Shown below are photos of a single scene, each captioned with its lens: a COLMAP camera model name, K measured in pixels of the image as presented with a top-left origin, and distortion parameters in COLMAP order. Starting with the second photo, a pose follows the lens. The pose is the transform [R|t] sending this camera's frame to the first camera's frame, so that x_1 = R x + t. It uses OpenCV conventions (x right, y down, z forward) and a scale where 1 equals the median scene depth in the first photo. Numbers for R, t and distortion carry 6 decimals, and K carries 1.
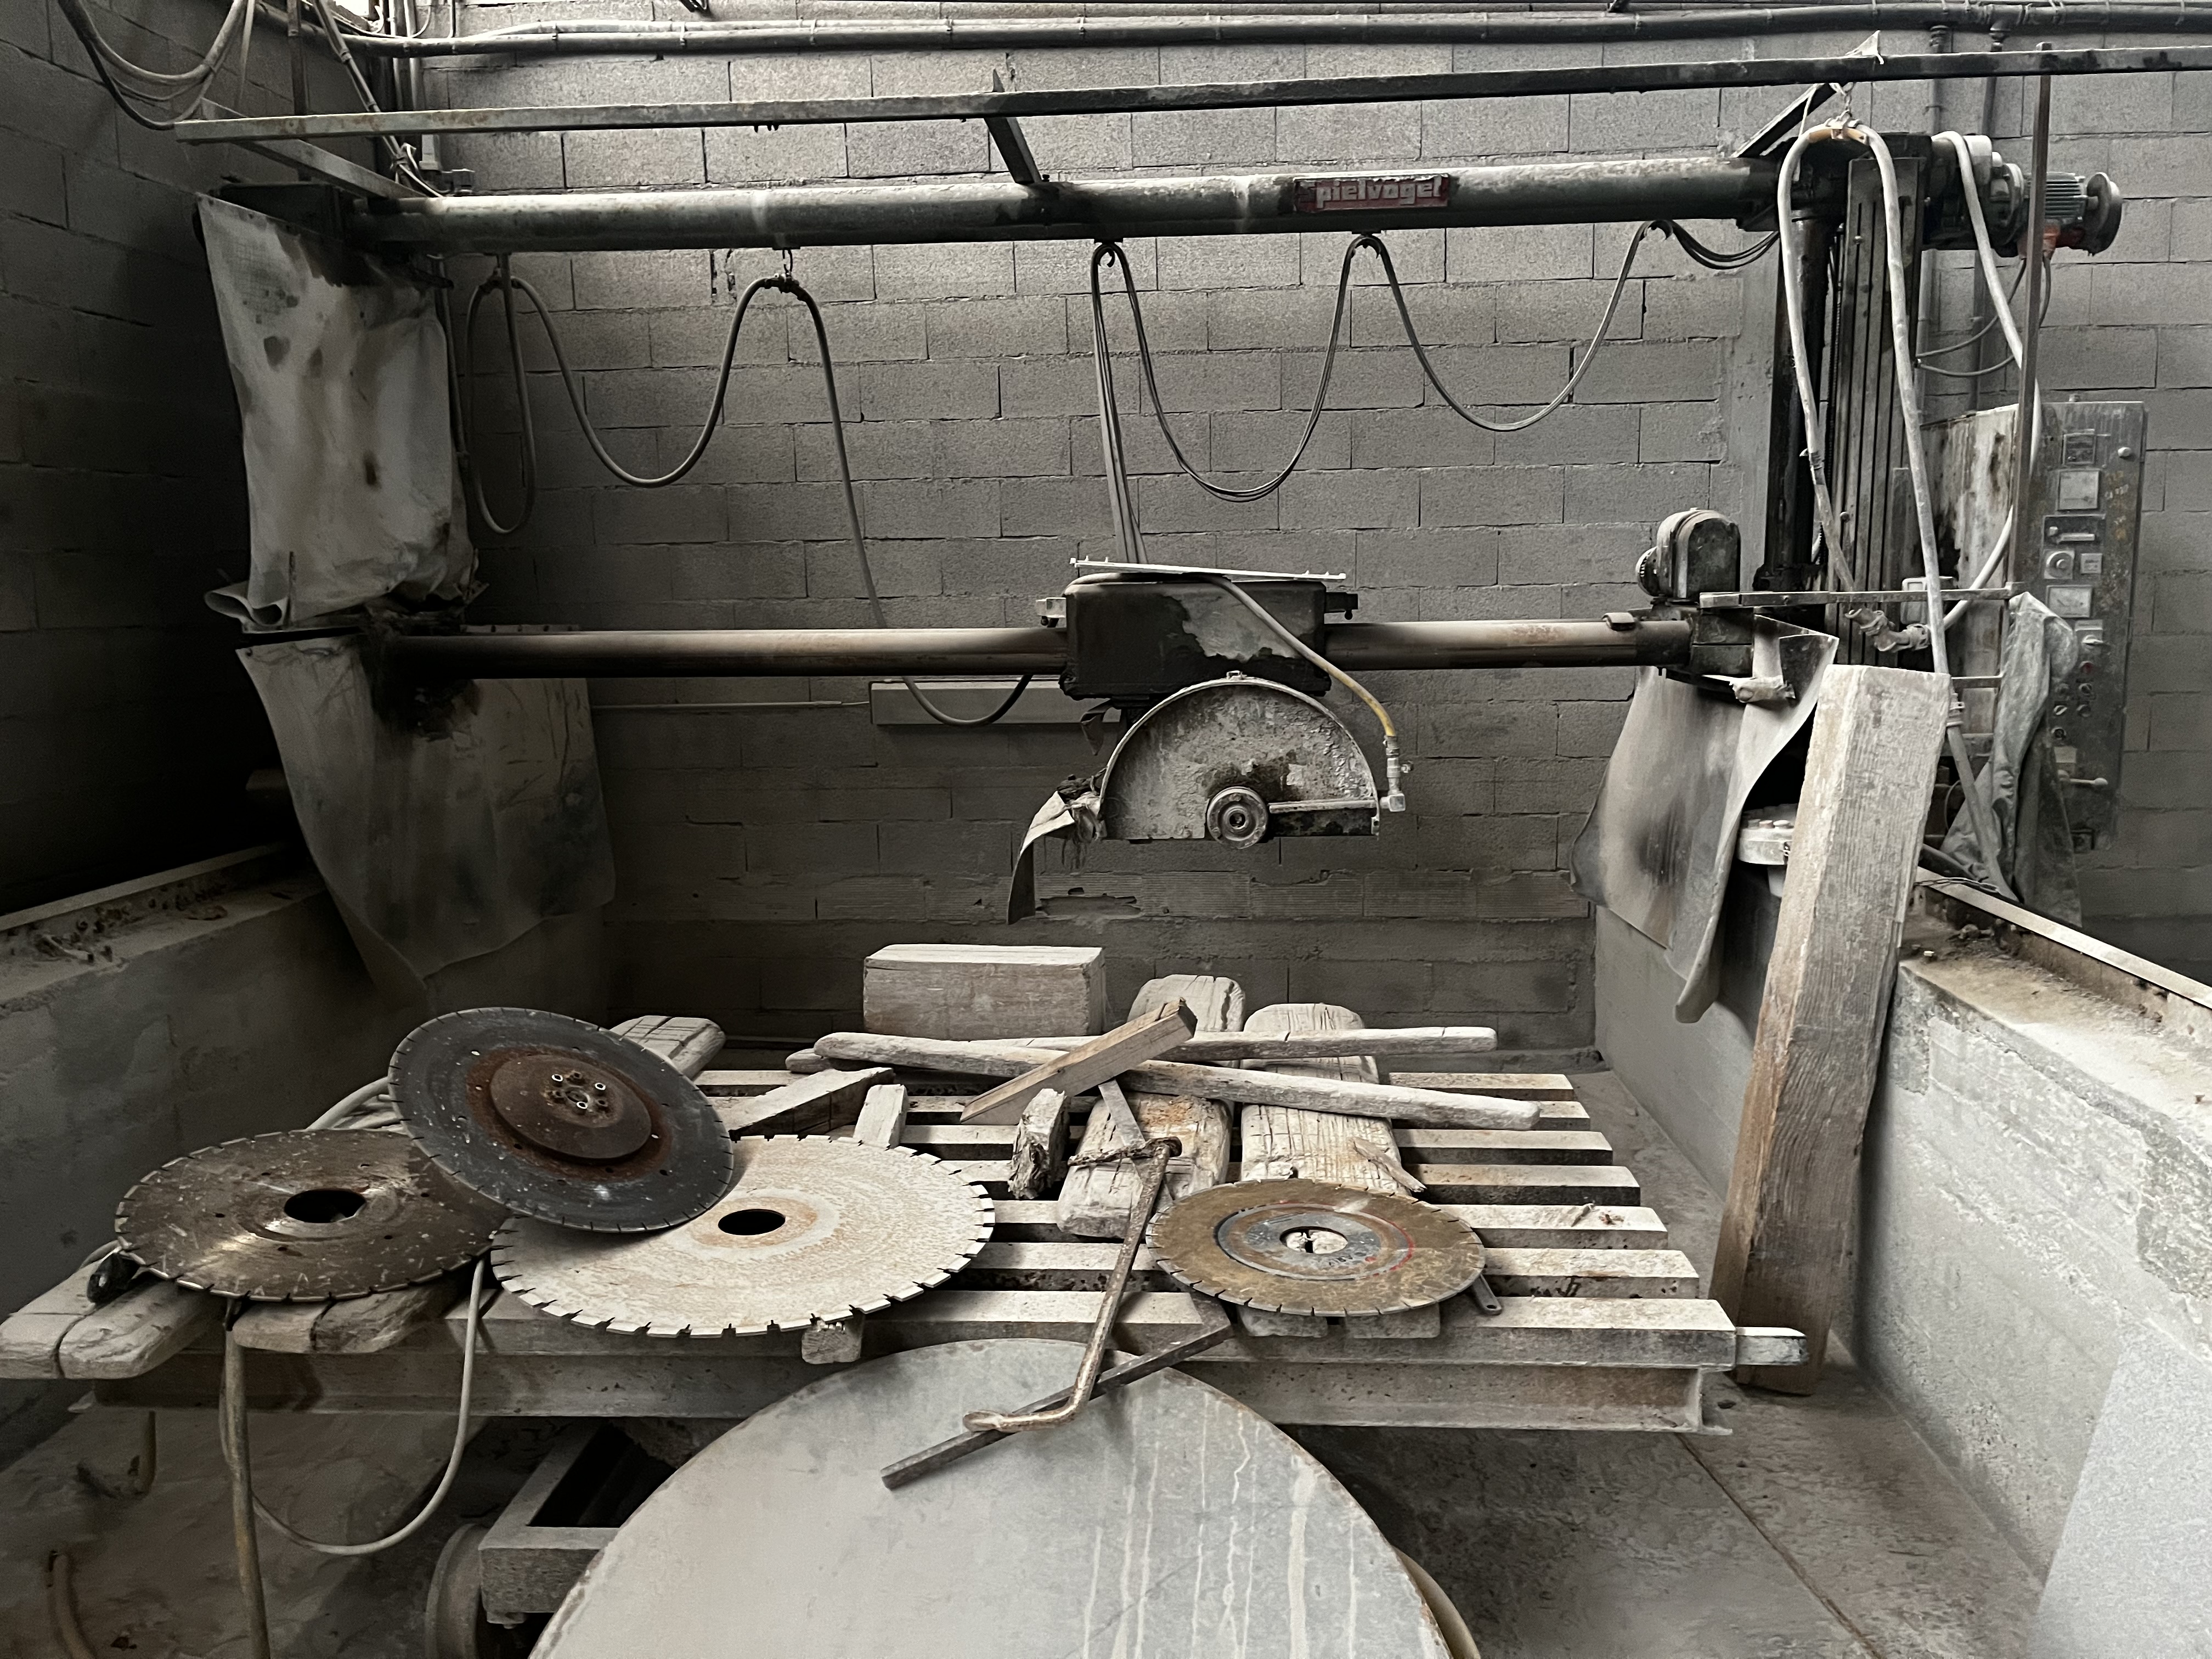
lens RADIAL K [[1675.6, 0, 1108.1], [0, 1675.6, 815.1], [0, 0, 1]] dist [0.055705, -0.073390]
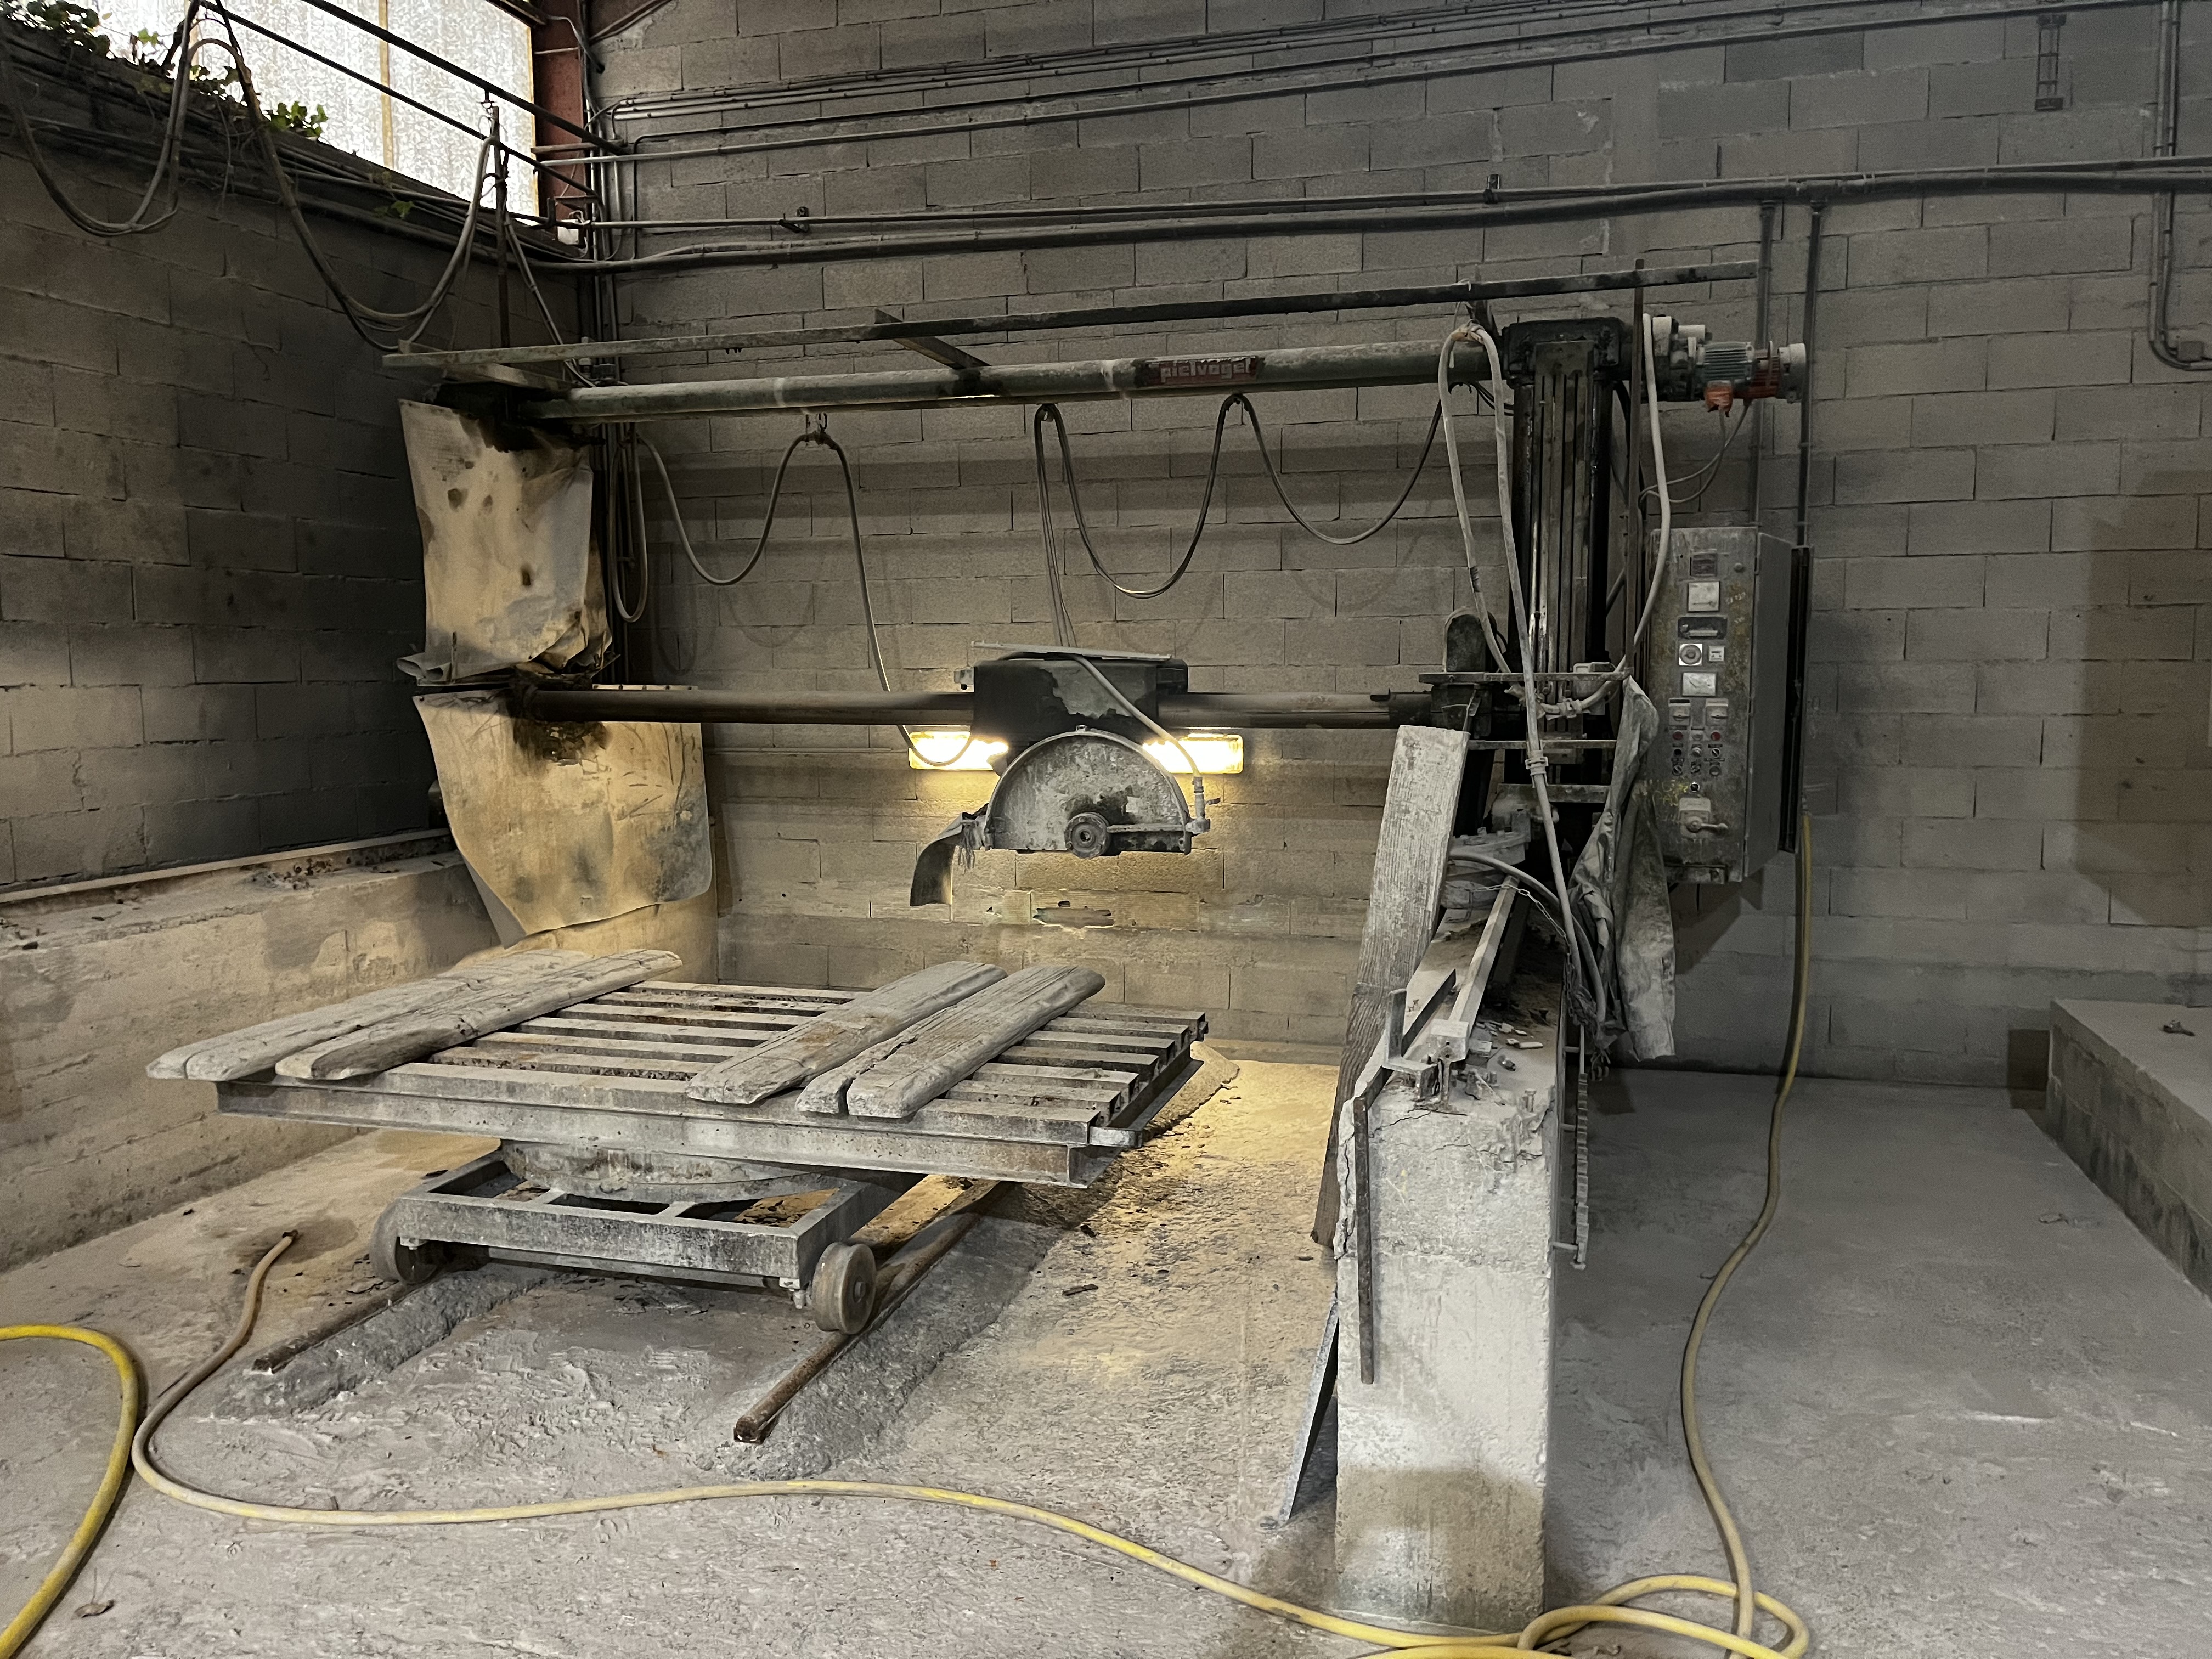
lens RADIAL K [[1675.6, 0, 1059.5], [0, 1675.6, 811.0], [0, 0, 1]] dist [0.055705, -0.073390]
pose [[0.973259, 0.032211, -0.227439, 0.359044], [-0.042532, 0.998269, -0.040622, 0.037299], [0.225737, 0.049210, 0.972945, -0.301398]]
